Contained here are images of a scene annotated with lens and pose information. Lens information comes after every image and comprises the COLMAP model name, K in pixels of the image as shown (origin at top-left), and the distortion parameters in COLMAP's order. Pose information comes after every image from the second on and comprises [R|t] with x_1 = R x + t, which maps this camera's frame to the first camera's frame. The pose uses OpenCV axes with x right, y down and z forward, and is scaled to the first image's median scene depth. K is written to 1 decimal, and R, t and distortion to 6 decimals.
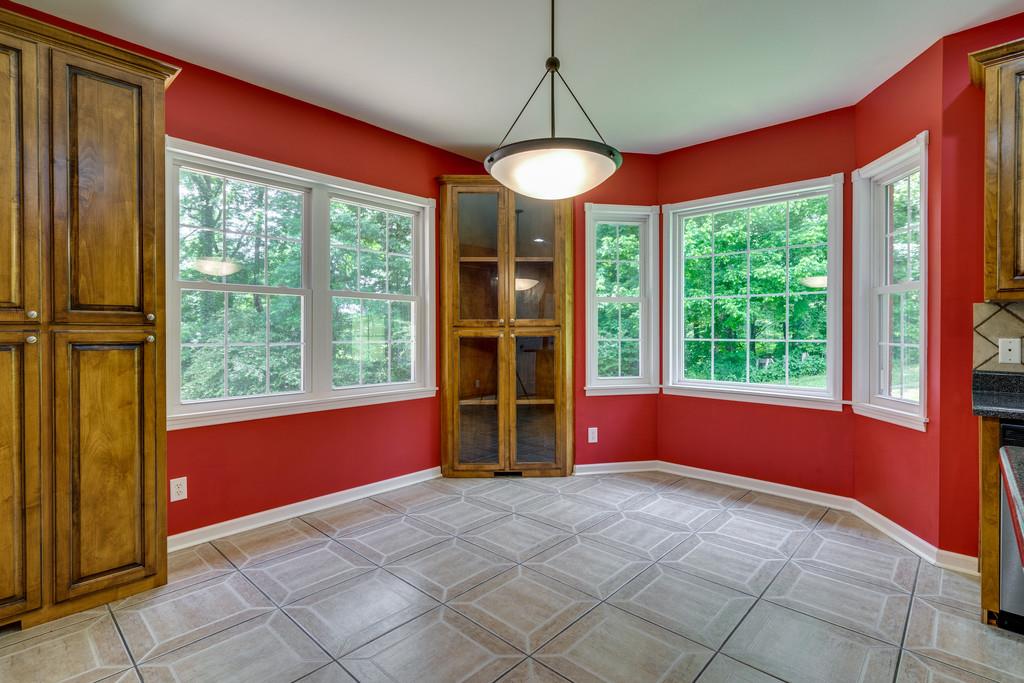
lens RADIAL K [[491.3, 0, 504.2], [0, 491.3, 335.4], [0, 0, 1]] dist [-0.002394, 0.002728]
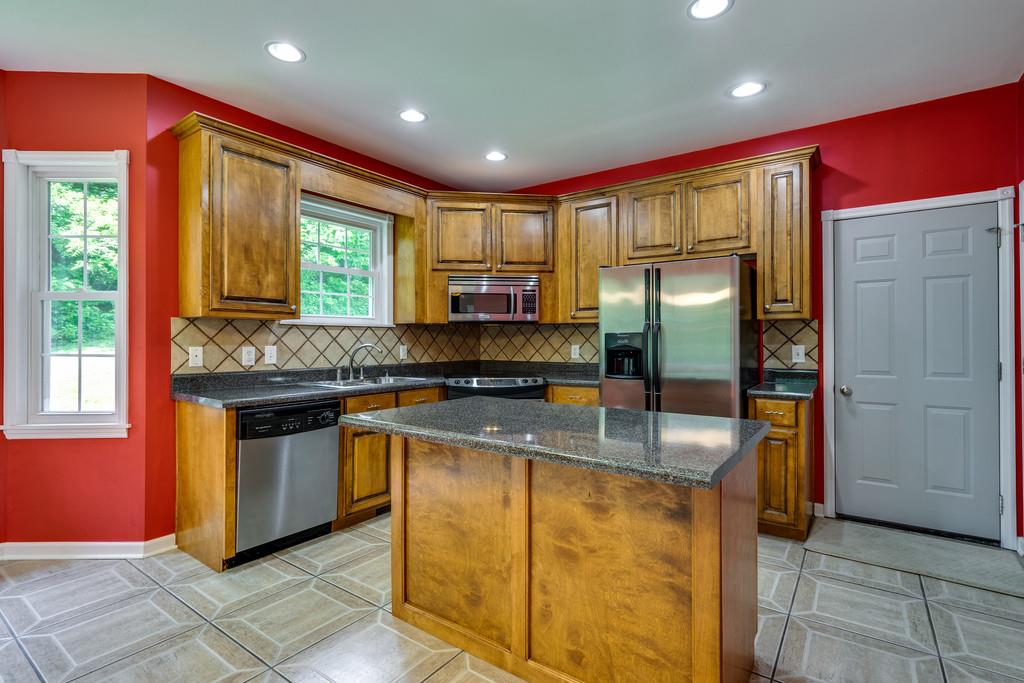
lens RADIAL K [[491.3, 0, 514.2], [0, 491.3, 336.4], [0, 0, 1]] dist [-0.002394, 0.002728]
pose [[-0.141250, 0.004797, 0.989962, -0.239954], [0.006602, 0.999971, -0.003904, -0.007453], [-0.989952, 0.005985, -0.141278, 0.265814]]
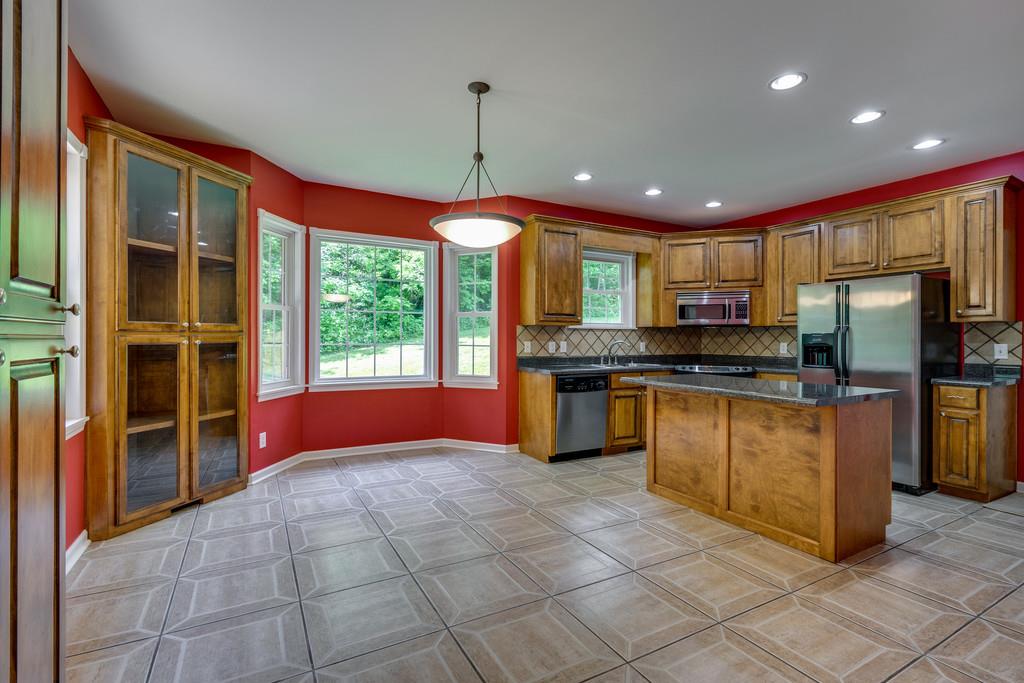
lens RADIAL K [[475.9, 0, 495.3], [0, 475.9, 338.2], [0, 0, 1]] dist [-0.002920, 0.002732]
pose [[0.331077, 0.000328, 0.943604, -0.770132], [0.002624, 0.999996, -0.001268, -0.004768], [-0.943600, 0.002896, 0.331075, 0.301116]]
